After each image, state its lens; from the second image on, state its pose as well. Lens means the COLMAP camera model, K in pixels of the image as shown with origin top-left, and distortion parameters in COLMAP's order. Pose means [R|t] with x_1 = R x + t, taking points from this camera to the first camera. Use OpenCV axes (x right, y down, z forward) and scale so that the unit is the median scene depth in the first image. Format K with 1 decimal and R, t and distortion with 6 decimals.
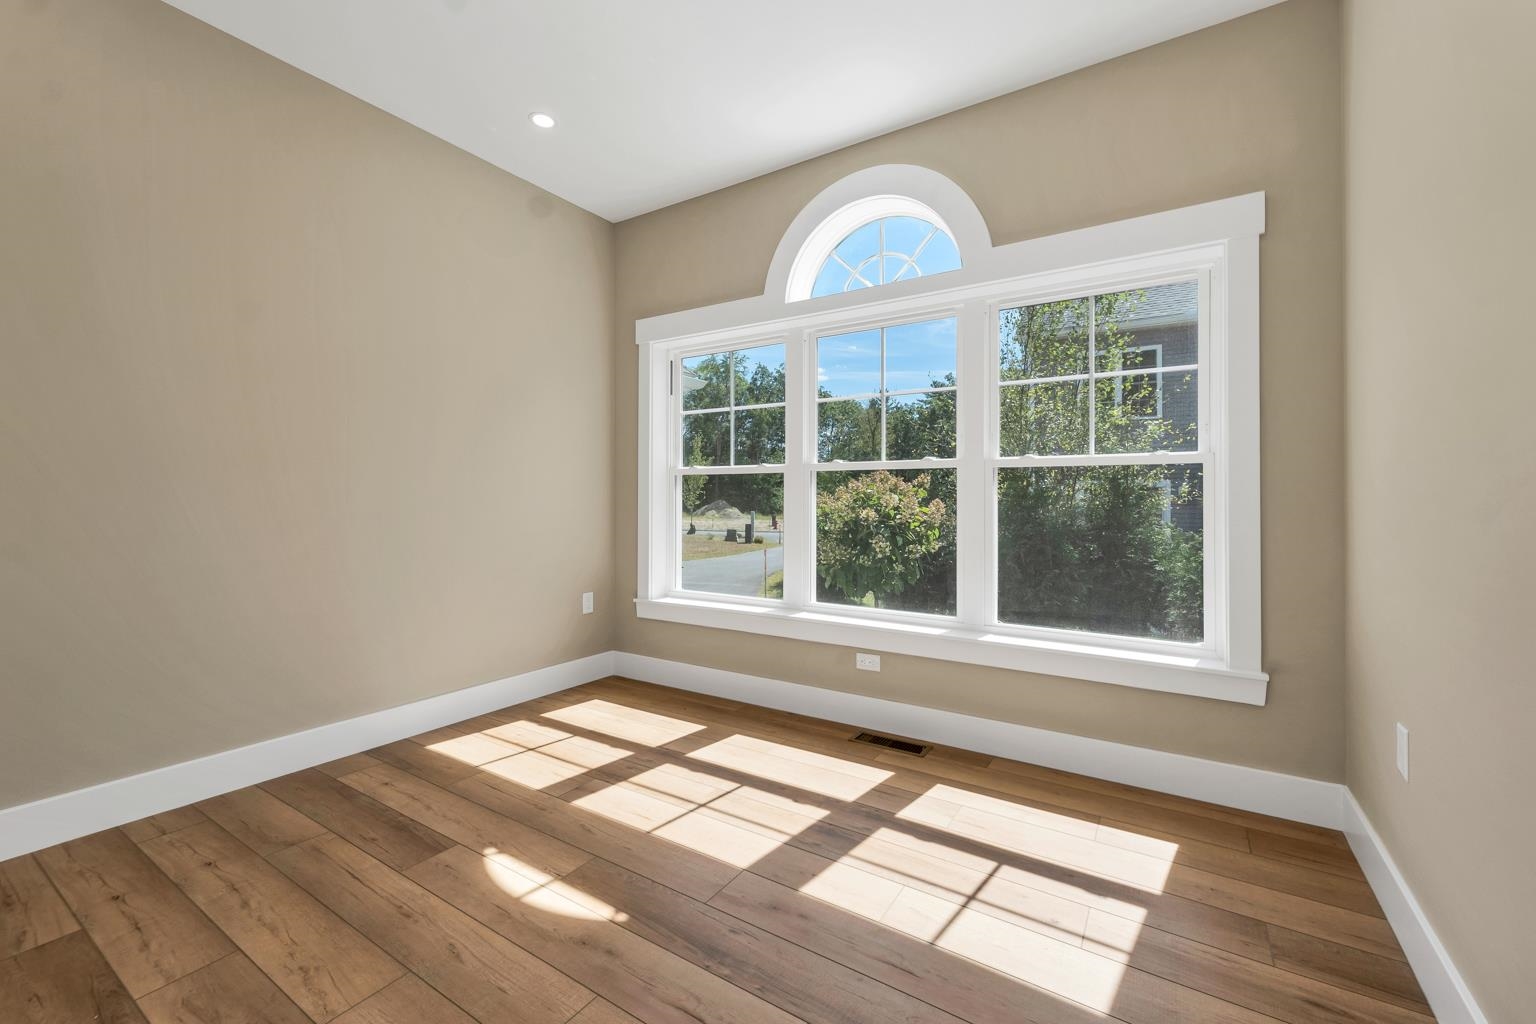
lens RADIAL K [[627.8, 0, 766.4], [0, 627.8, 510.4], [0, 0, 1]] dist [0.004032, 0.000122]
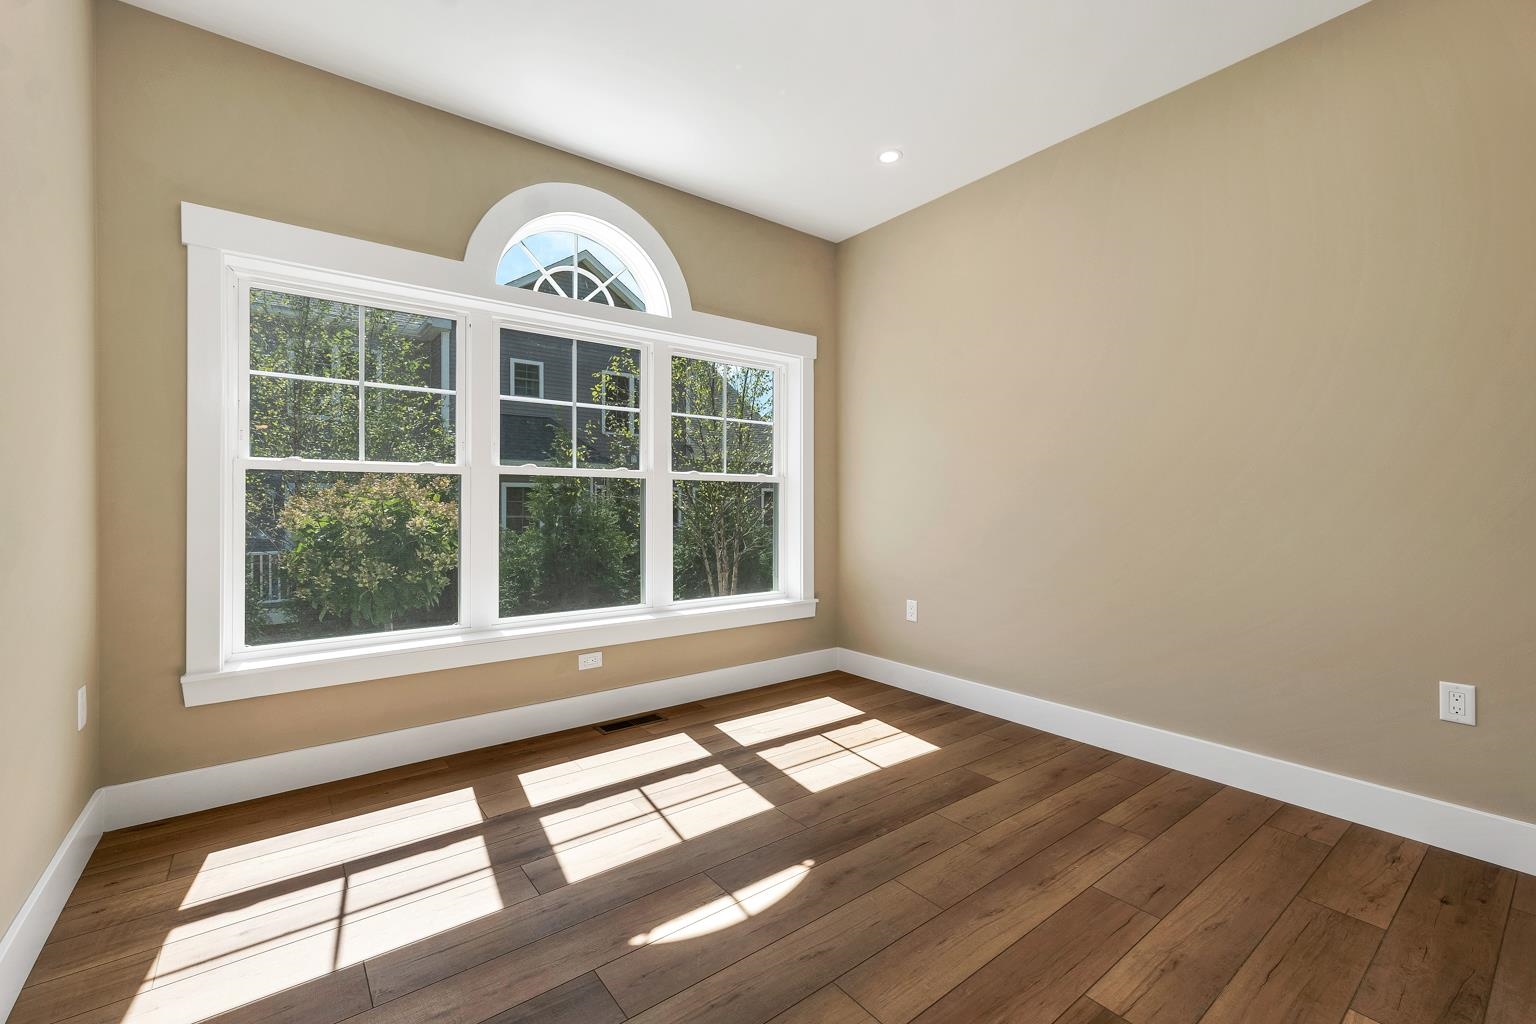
lens RADIAL K [[644.4, 0, 758.3], [0, 644.4, 519.0], [0, 0, 1]] dist [-0.004040, -0.000440]
pose [[0.342104, -0.022744, 0.939387, -0.902603], [0.023876, 0.999595, 0.015507, -0.005354], [-0.939359, 0.017124, 0.342508, 0.443777]]
